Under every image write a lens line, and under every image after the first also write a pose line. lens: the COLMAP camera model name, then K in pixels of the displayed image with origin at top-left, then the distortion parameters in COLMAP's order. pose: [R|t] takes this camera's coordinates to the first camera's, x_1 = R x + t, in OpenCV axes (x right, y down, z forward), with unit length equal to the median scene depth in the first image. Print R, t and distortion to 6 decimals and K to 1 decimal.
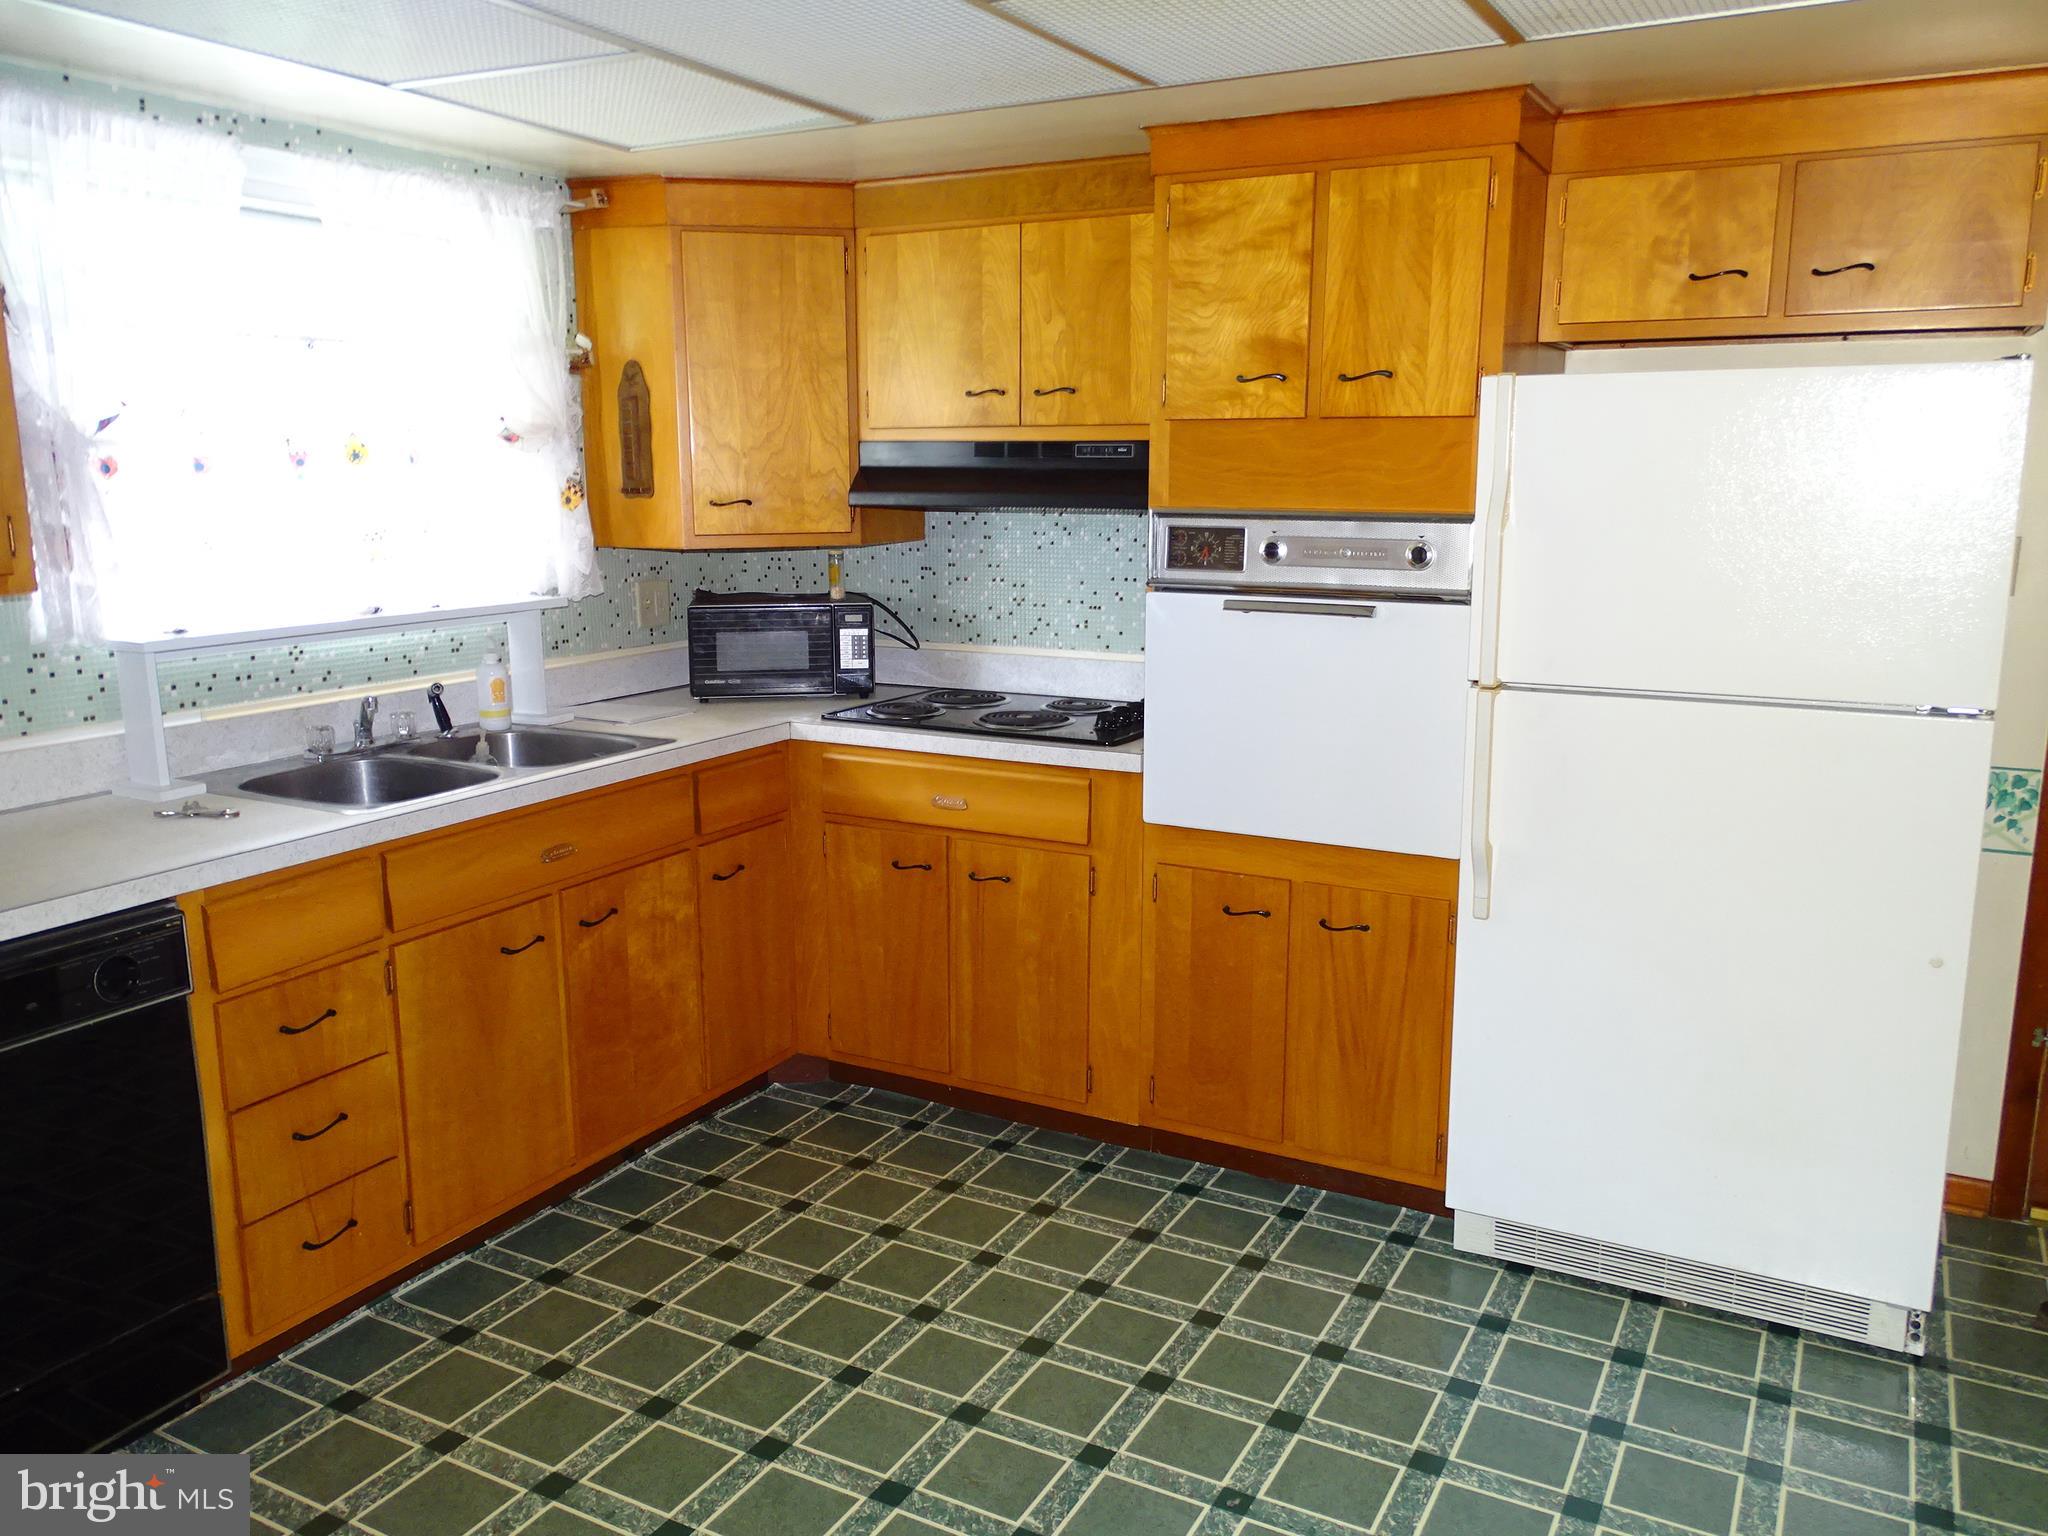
lens RADIAL K [[1562.6, 0, 1029.7], [0, 1562.6, 767.4], [0, 0, 1]] dist [0.003221, -0.001418]
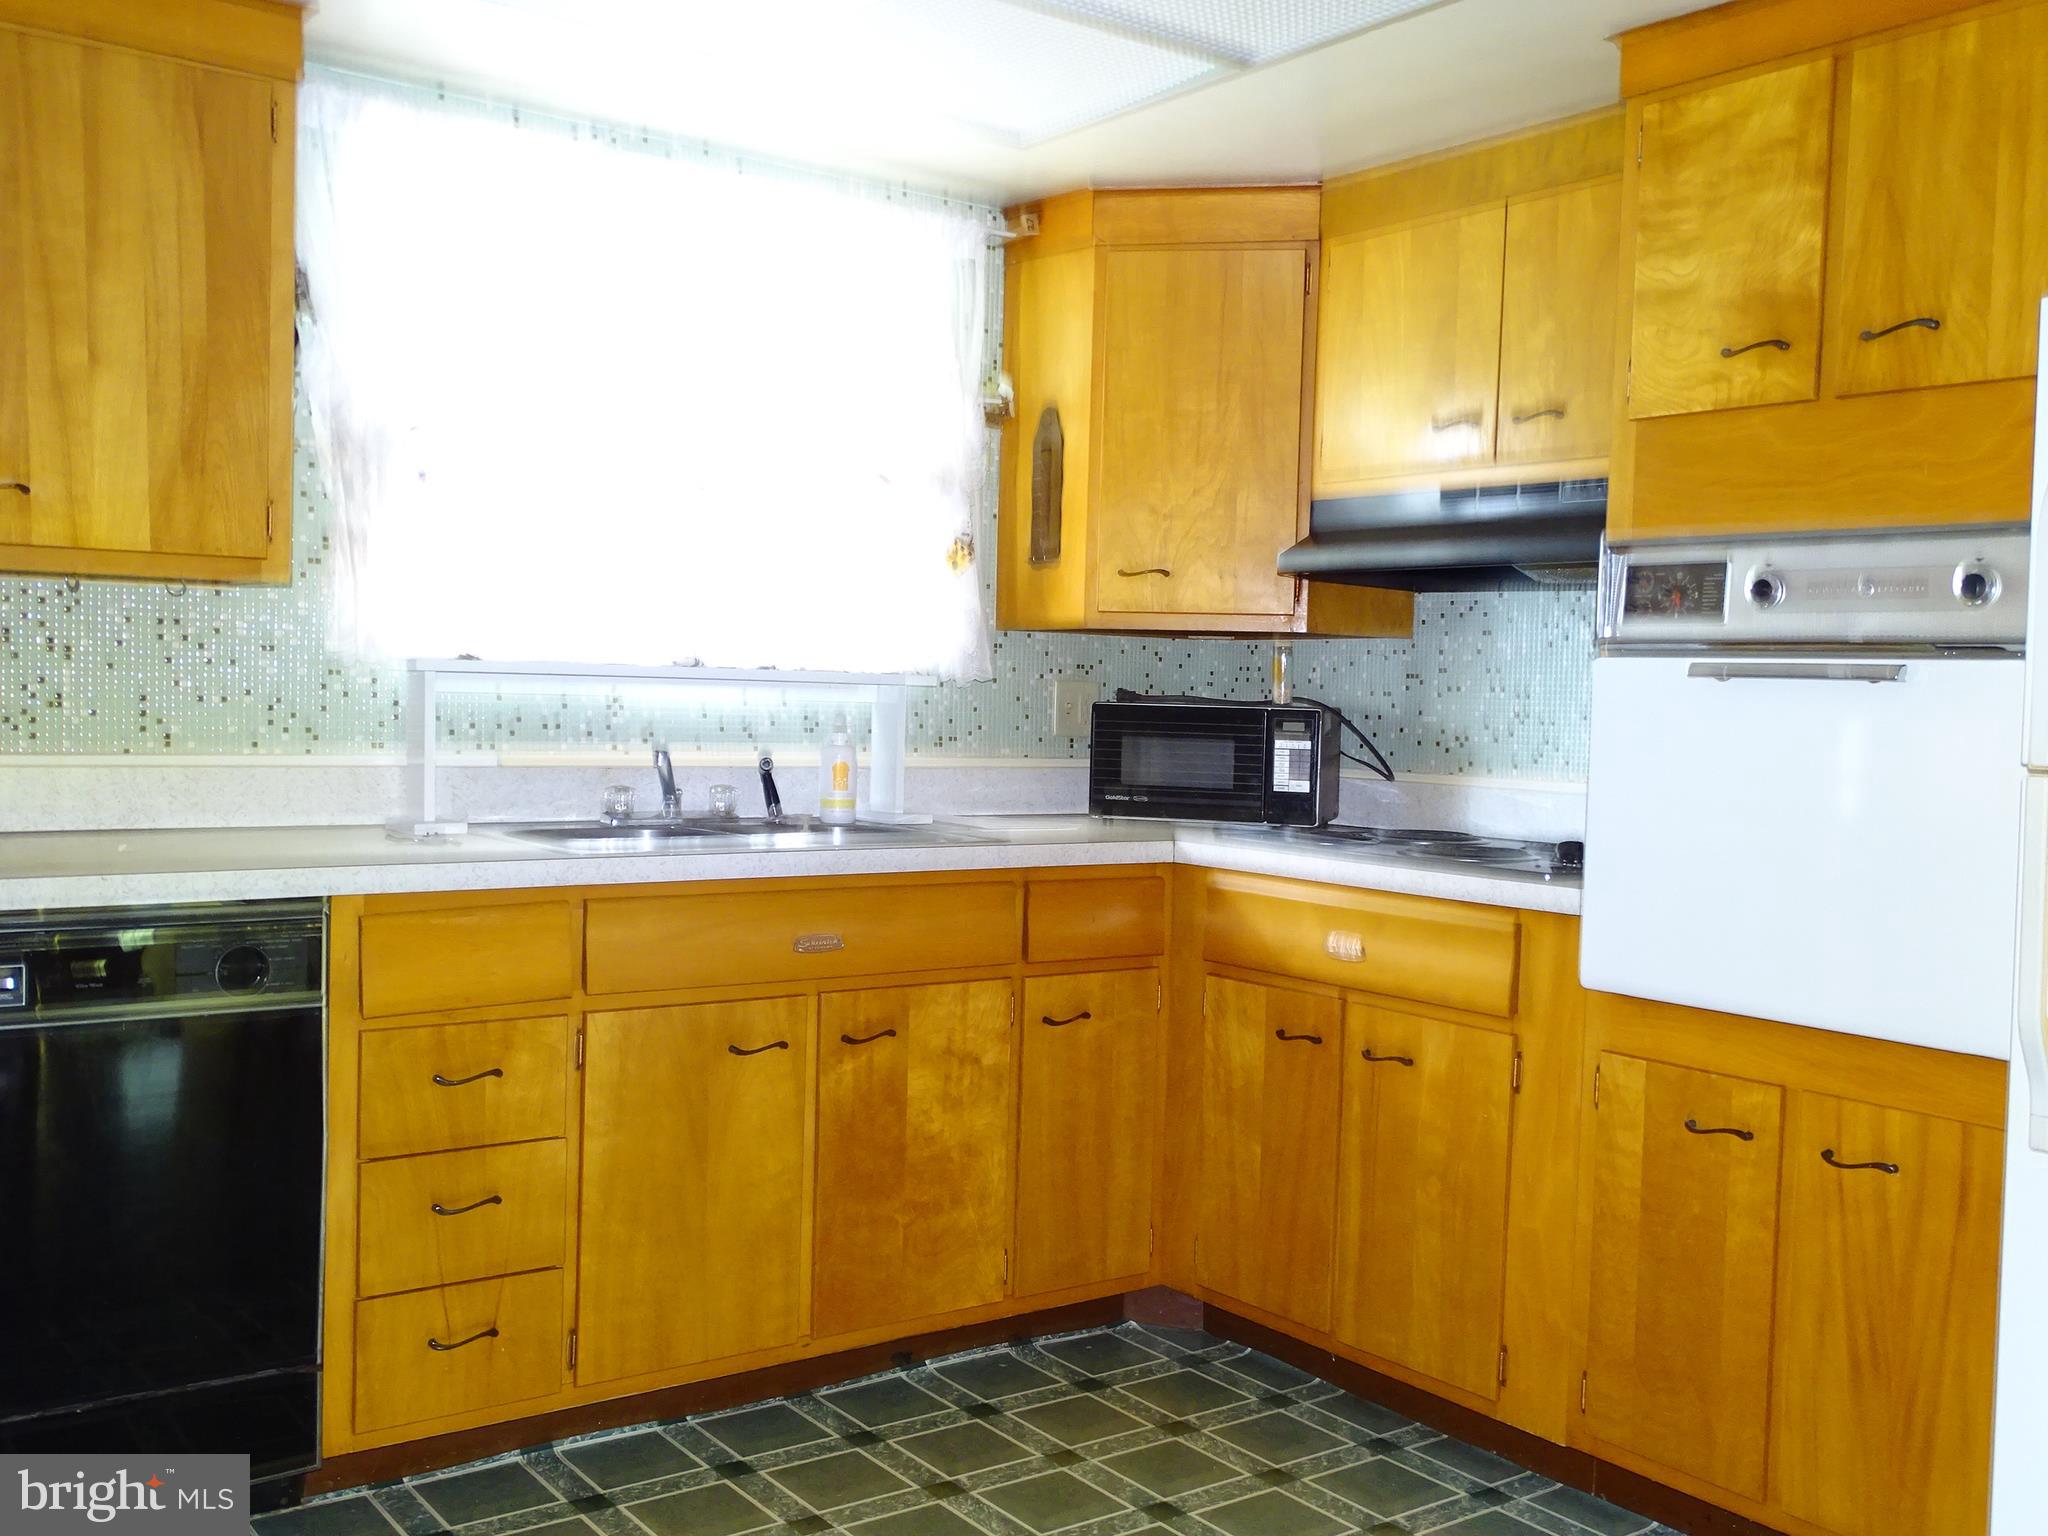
lens RADIAL K [[1933.3, 0, 1024.0], [0, 1933.3, 768.0], [0, 0, 1]] dist [-0.005061, -0.000986]
pose [[0.905991, 0.045518, -0.420843, 0.206058], [-0.111173, 0.984887, -0.132807, 0.080949], [0.408437, 0.167108, 0.897359, 0.108708]]
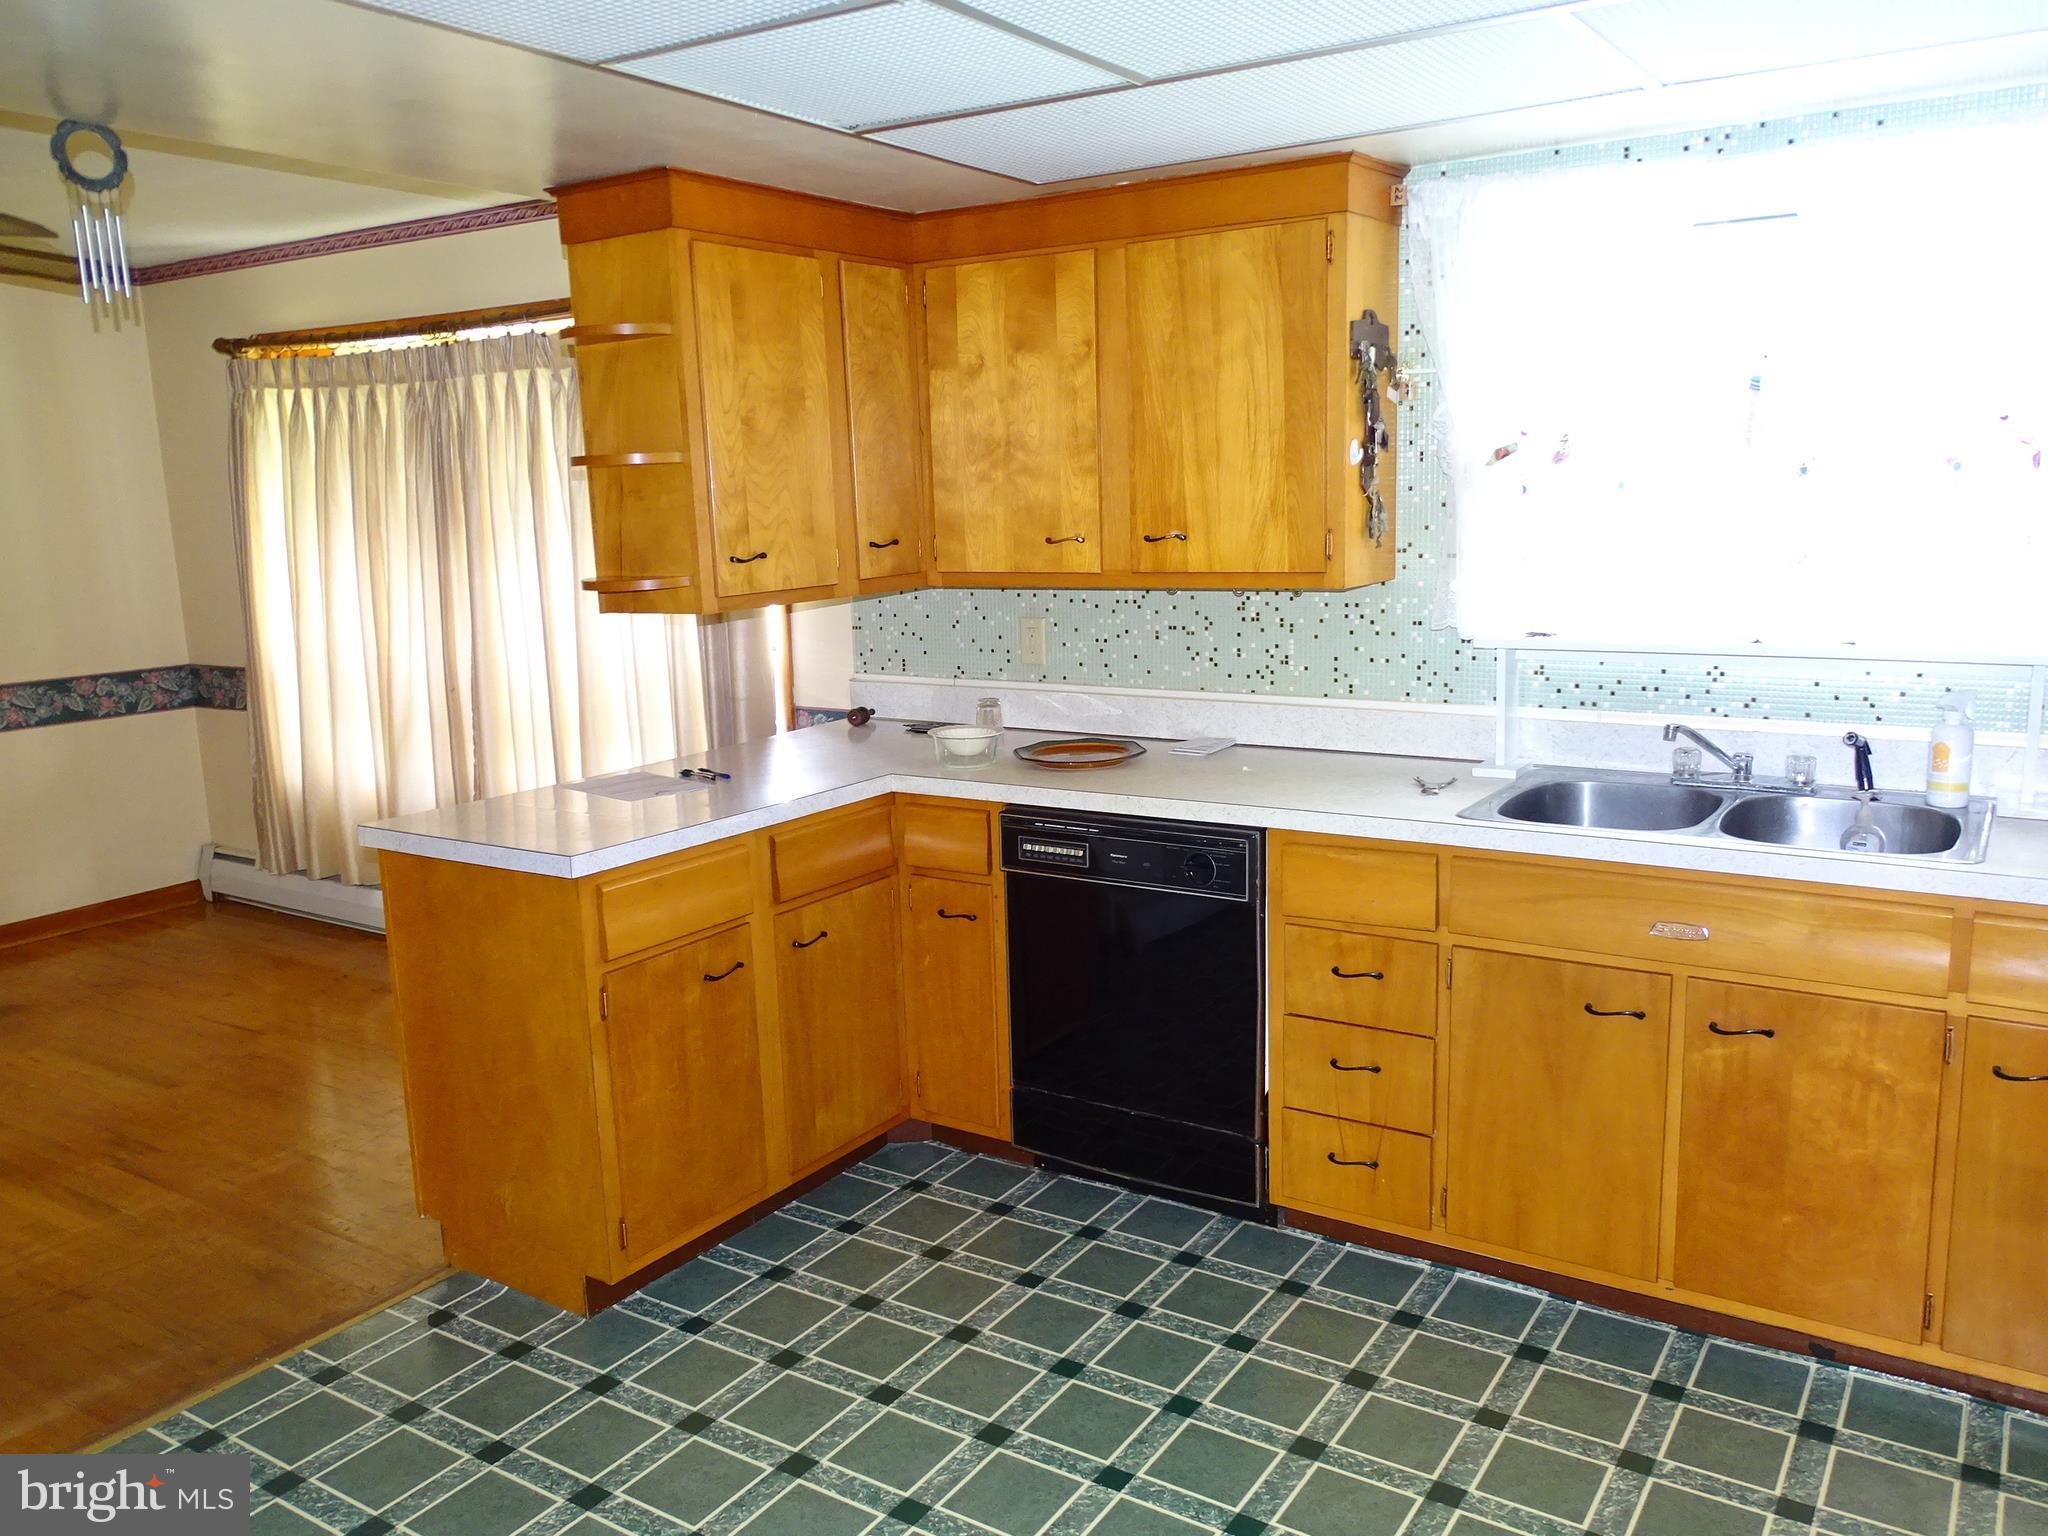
lens RADIAL K [[1586.8, 0, 1028.1], [0, 1586.8, 753.8], [0, 0, 1]] dist [0.007993, 0.004515]
pose [[-0.078779, 0.175603, -0.981304, 0.539973], [-0.160208, 0.969338, 0.186324, -0.138730], [0.983935, 0.171891, -0.048230, 0.625946]]
